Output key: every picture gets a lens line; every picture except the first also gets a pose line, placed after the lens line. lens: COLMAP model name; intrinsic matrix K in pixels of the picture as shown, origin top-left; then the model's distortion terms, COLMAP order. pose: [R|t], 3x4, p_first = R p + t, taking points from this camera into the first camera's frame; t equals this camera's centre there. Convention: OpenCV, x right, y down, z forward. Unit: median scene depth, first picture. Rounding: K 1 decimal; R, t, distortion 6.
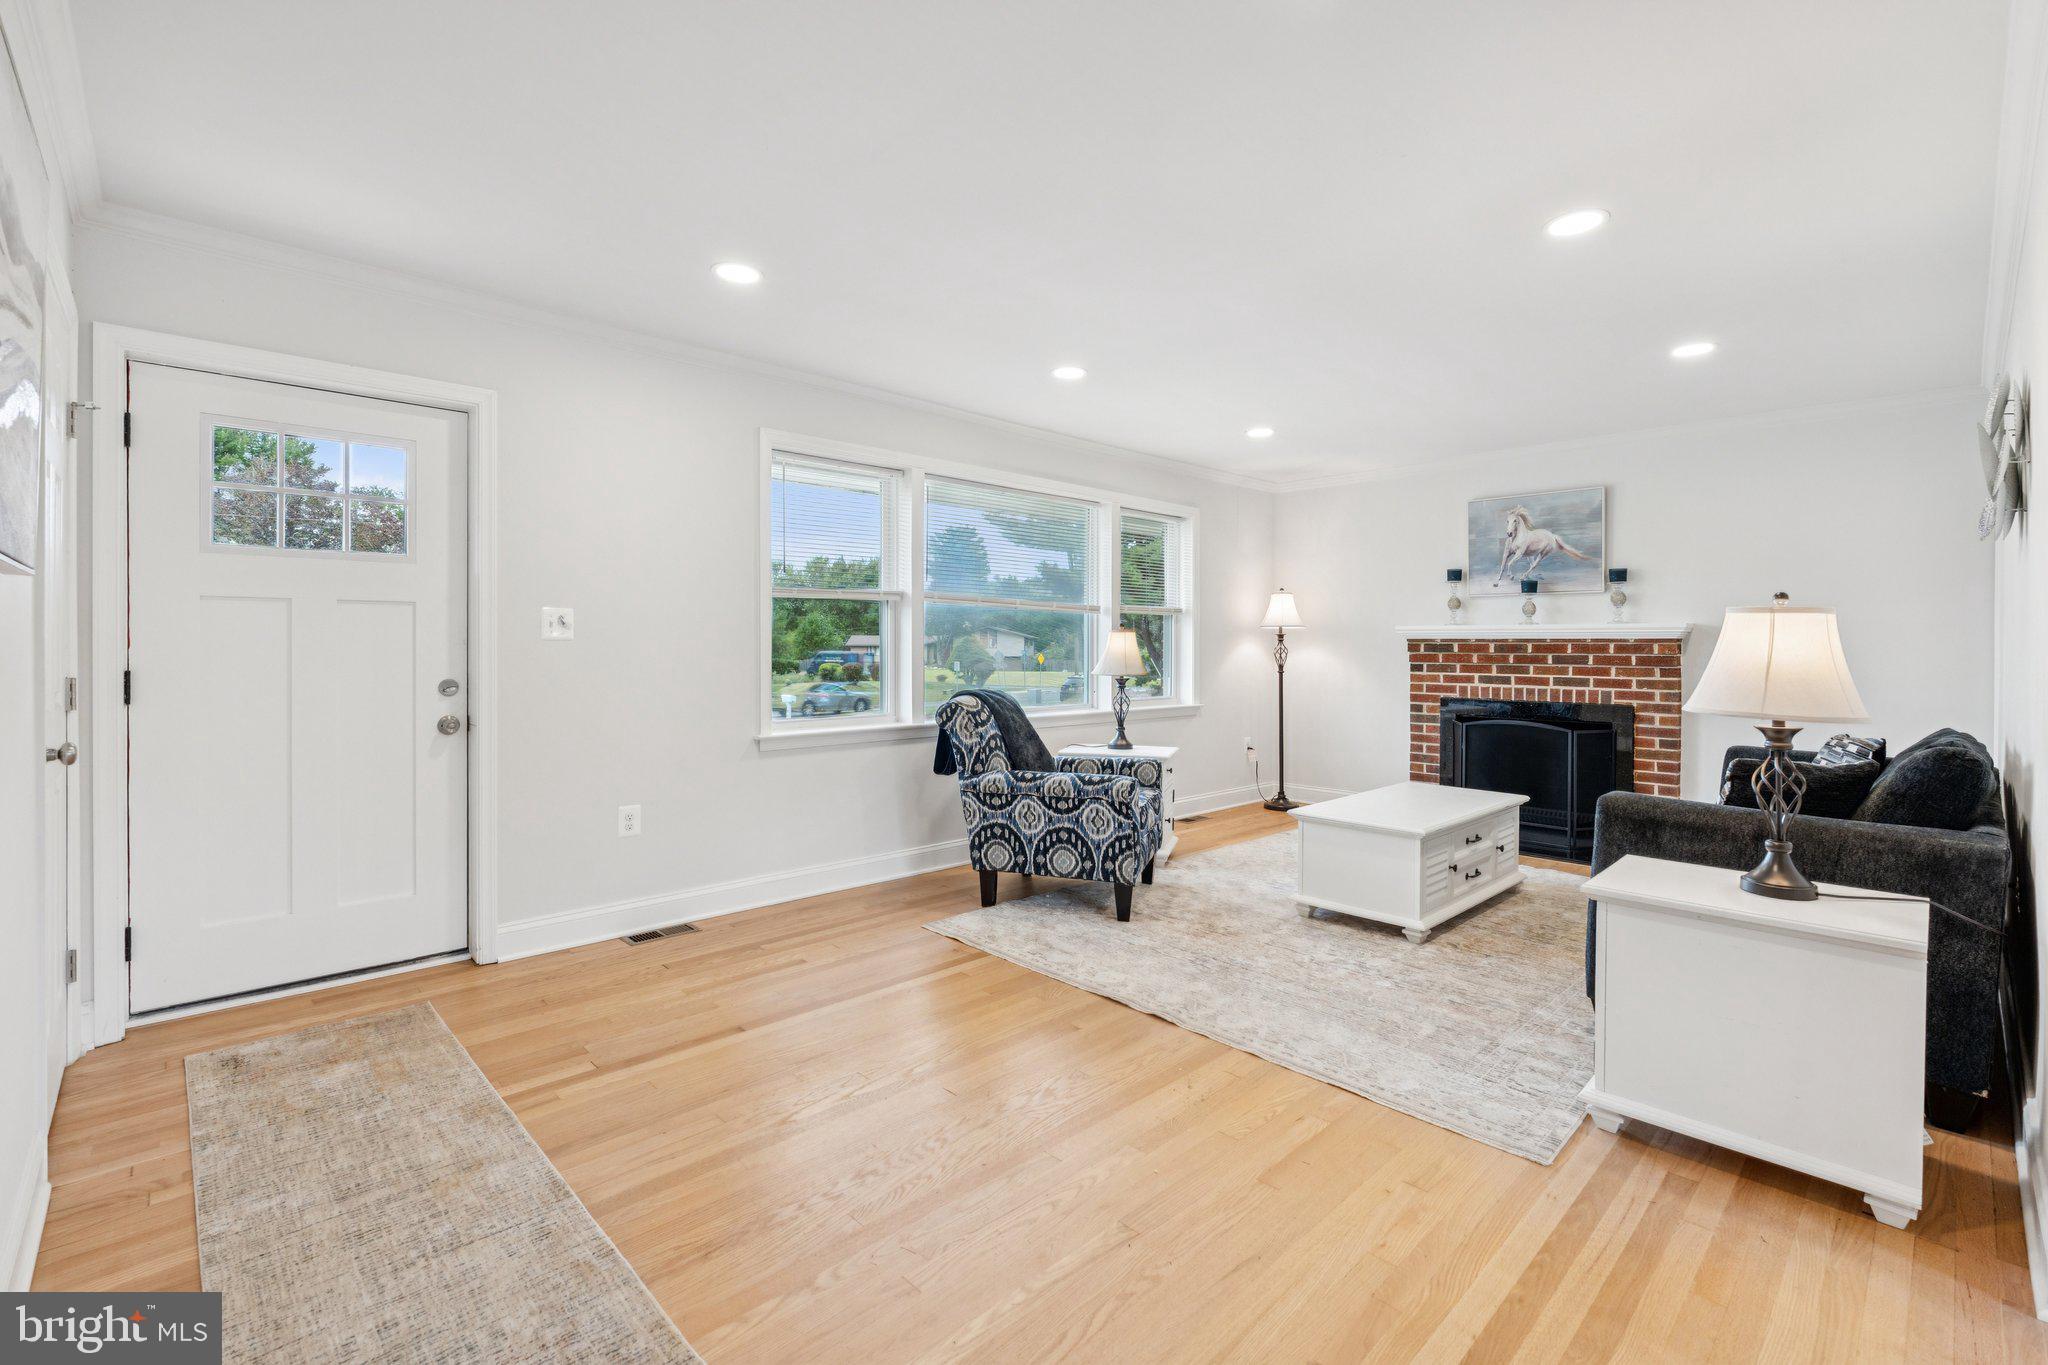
lens RADIAL K [[909.5, 0, 1030.1], [0, 909.5, 647.5], [0, 0, 1]] dist [0.000592, 0.000083]
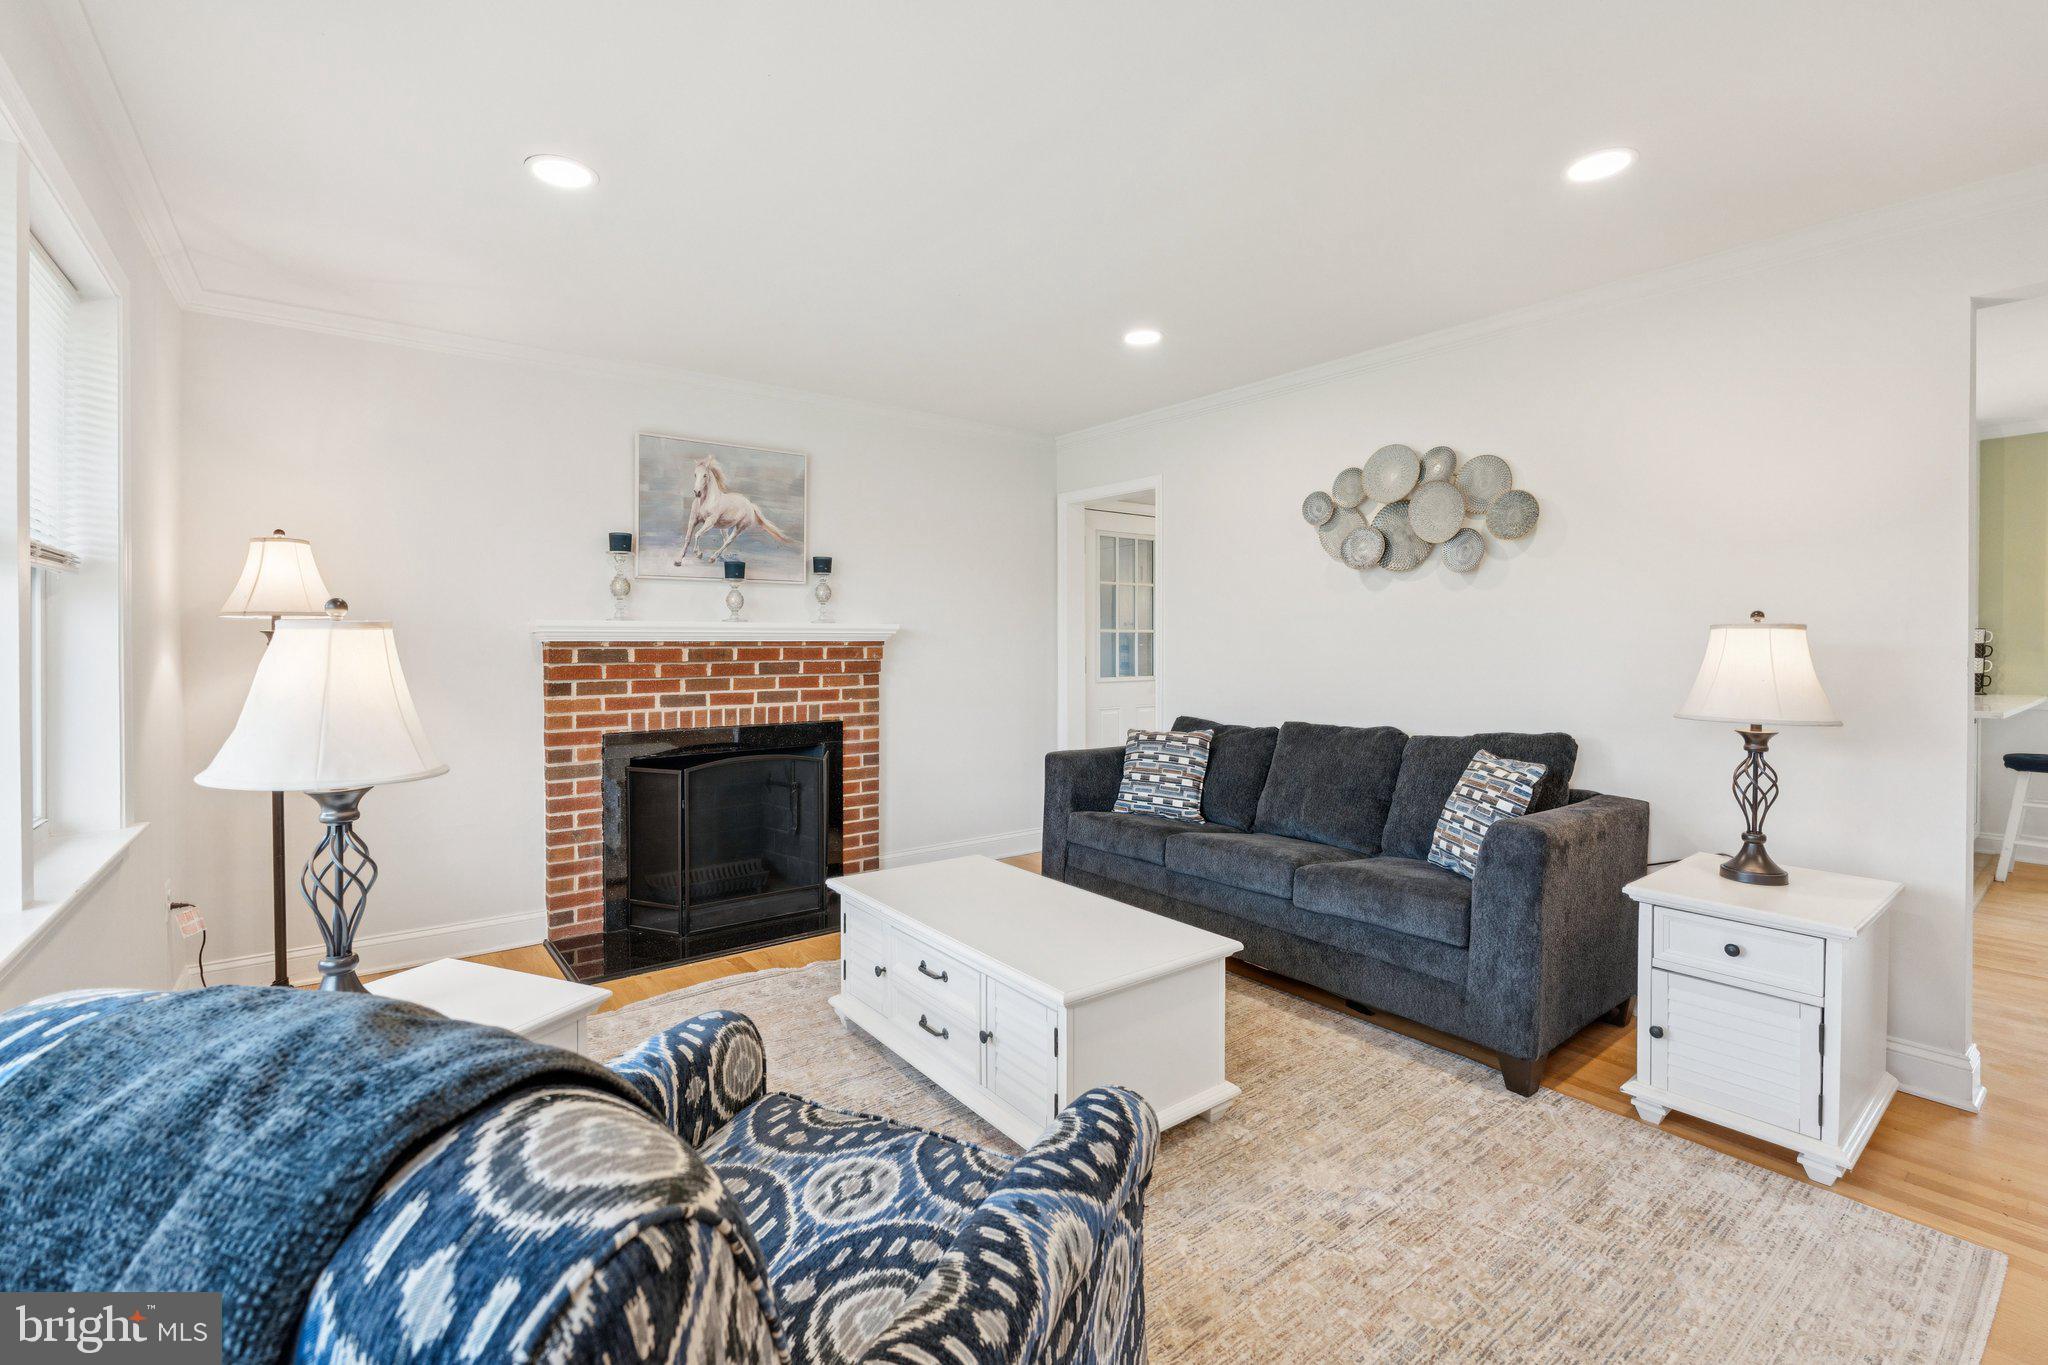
lens RADIAL K [[909.5, 0, 1030.1], [0, 909.5, 647.5], [0, 0, 1]] dist [0.000592, 0.000083]
pose [[0.113875, -0.012678, 0.993414, -0.148863], [0.003968, 0.999916, 0.012306, -0.012533], [-0.993487, 0.002541, 0.113916, 0.669637]]
